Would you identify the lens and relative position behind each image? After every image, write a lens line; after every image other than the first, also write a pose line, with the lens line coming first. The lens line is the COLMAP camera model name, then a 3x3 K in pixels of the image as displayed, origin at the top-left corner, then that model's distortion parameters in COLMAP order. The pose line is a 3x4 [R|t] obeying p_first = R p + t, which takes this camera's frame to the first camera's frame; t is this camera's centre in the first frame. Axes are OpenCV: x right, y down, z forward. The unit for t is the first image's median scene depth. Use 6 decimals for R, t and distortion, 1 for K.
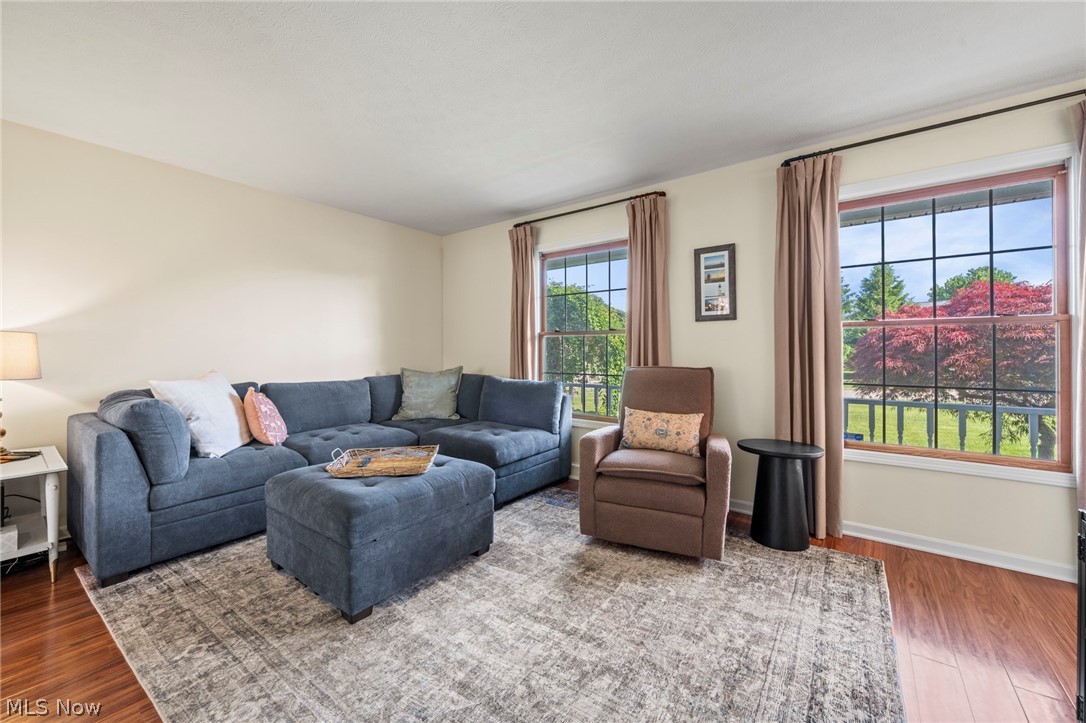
lens RADIAL K [[428.3, 0, 528.3], [0, 428.3, 347.4], [0, 0, 1]] dist [0.001371, 0.000119]
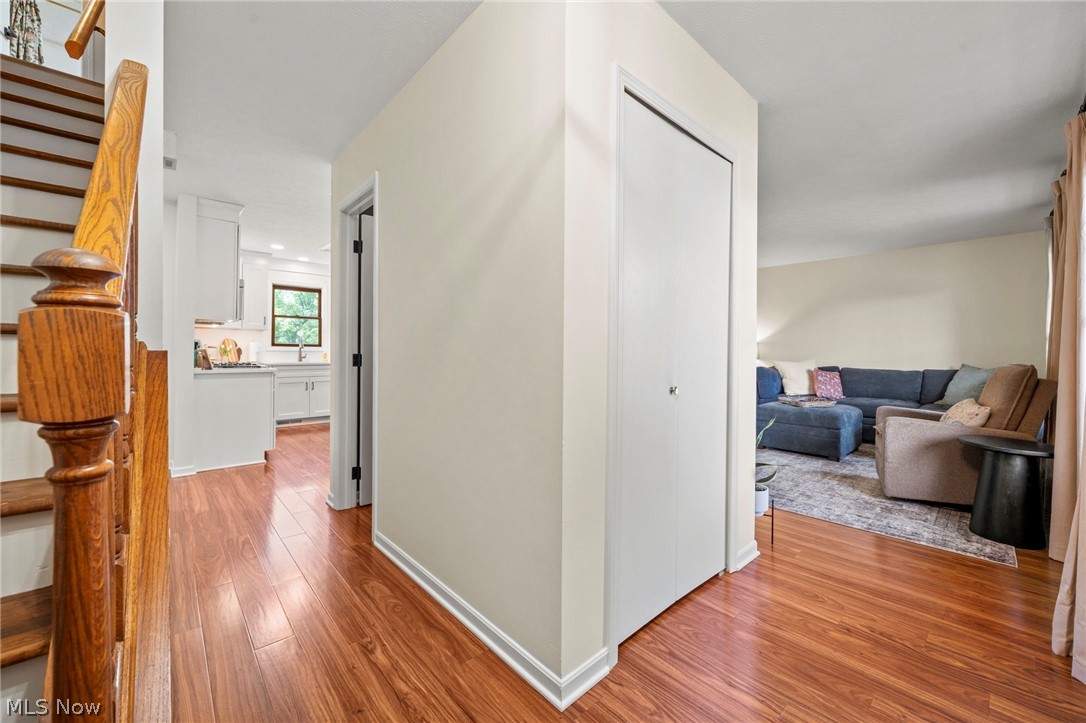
lens RADIAL K [[428.3, 0, 559.7], [0, 428.3, 350.7], [0, 0, 1]] dist [0.001371, 0.000119]
pose [[-0.155023, -0.000704, -0.987911, 2.028609], [-0.002667, 0.999996, -0.000294, 0.026796], [0.987907, 0.002589, -0.155025, 0.161515]]
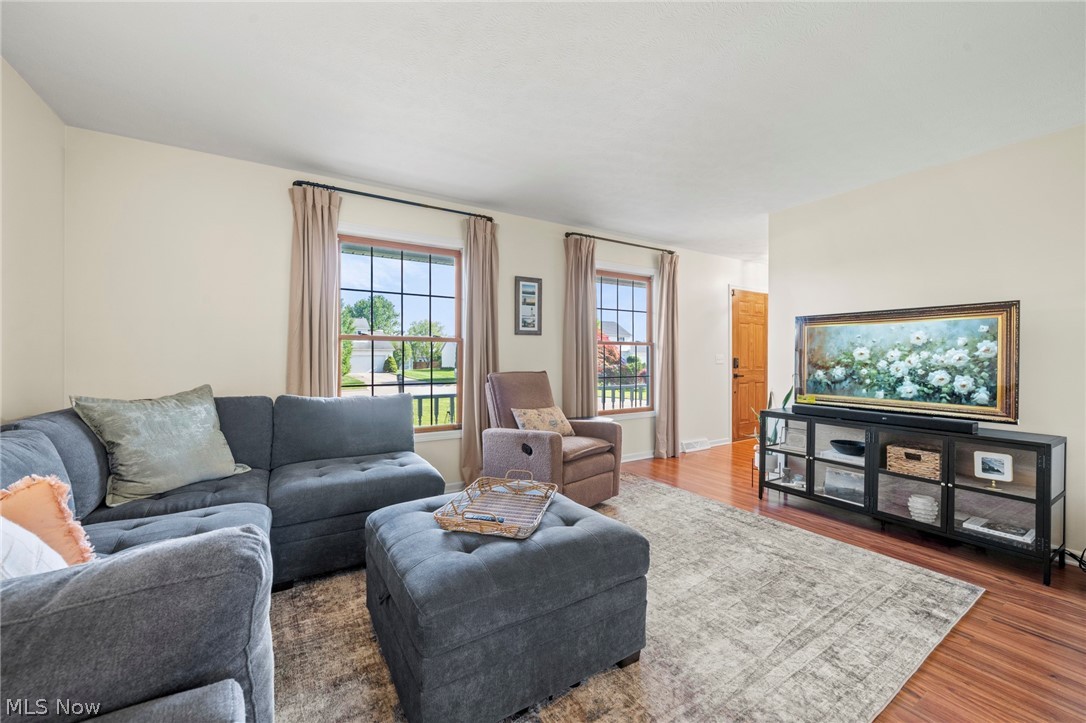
lens RADIAL K [[428.3, 0, 552.4], [0, 428.3, 363.0], [0, 0, 1]] dist [0.001371, 0.000119]
pose [[0.338595, -0.006295, 0.940911, -1.080978], [-0.003422, 0.999963, 0.007922, 0.015003], [-0.940926, -0.005903, 0.338560, 0.715186]]
